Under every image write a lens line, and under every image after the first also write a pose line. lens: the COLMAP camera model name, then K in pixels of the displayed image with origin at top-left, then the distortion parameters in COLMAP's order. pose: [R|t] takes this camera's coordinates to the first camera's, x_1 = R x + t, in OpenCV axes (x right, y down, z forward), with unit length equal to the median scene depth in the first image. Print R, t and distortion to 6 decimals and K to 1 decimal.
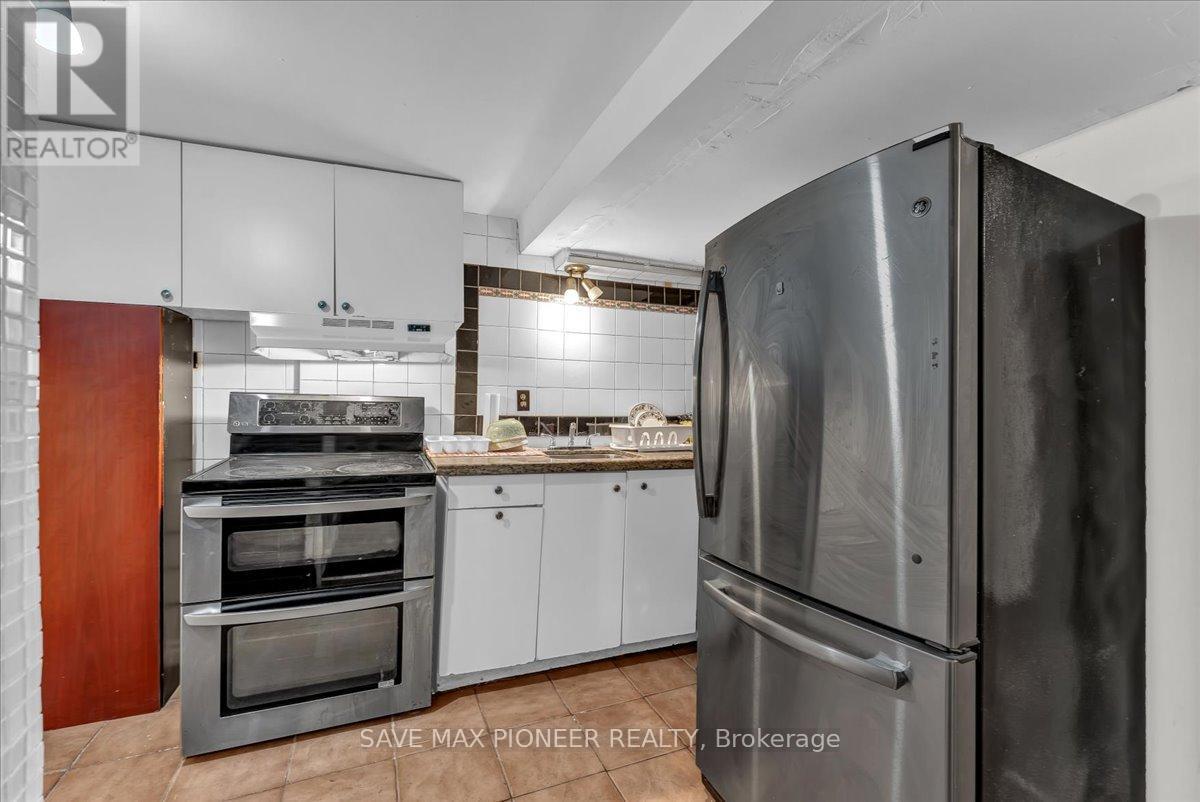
lens RADIAL K [[528.7, 0, 608.6], [0, 528.7, 405.8], [0, 0, 1]] dist [-0.007034, -0.000307]
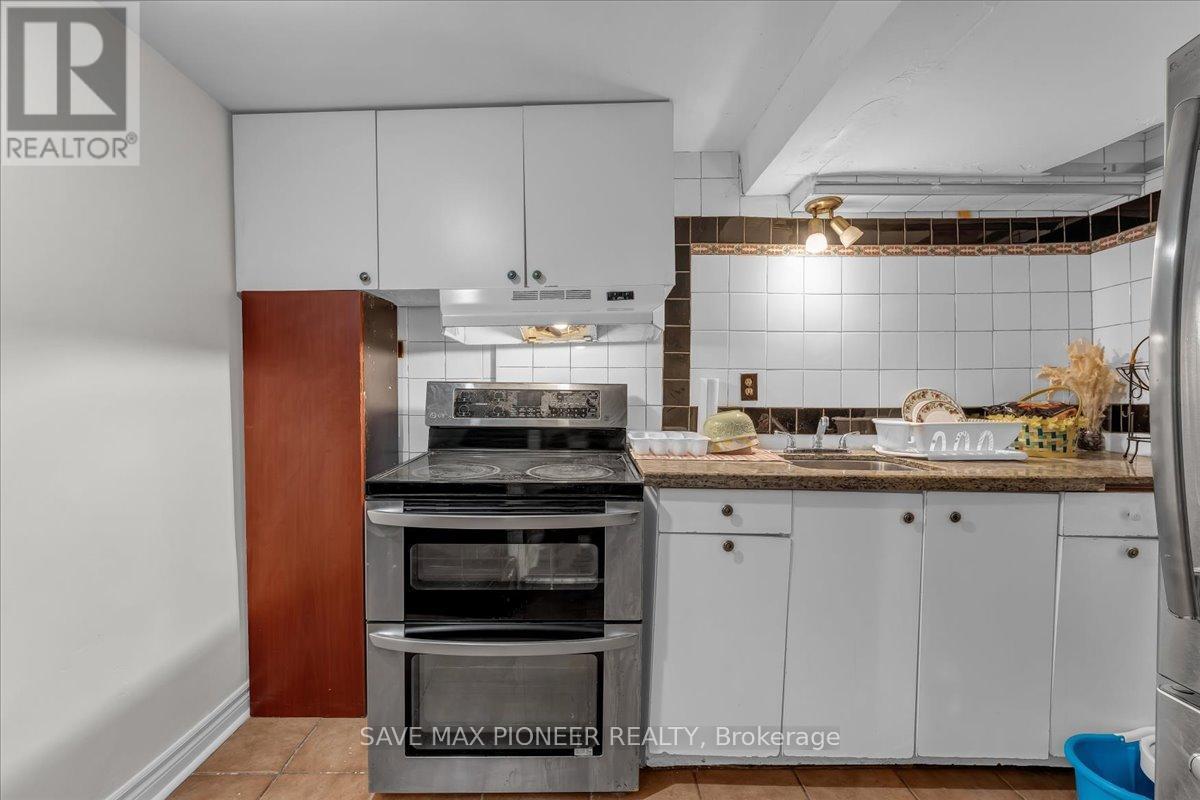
lens RADIAL K [[528.7, 0, 608.6], [0, 528.7, 404.8], [0, 0, 1]] dist [-0.007034, -0.000307]
pose [[0.934437, -0.002096, -0.356121, -0.086737], [0.006891, 0.999902, 0.012197, 0.005577], [0.356061, -0.013851, 0.934360, 0.231989]]
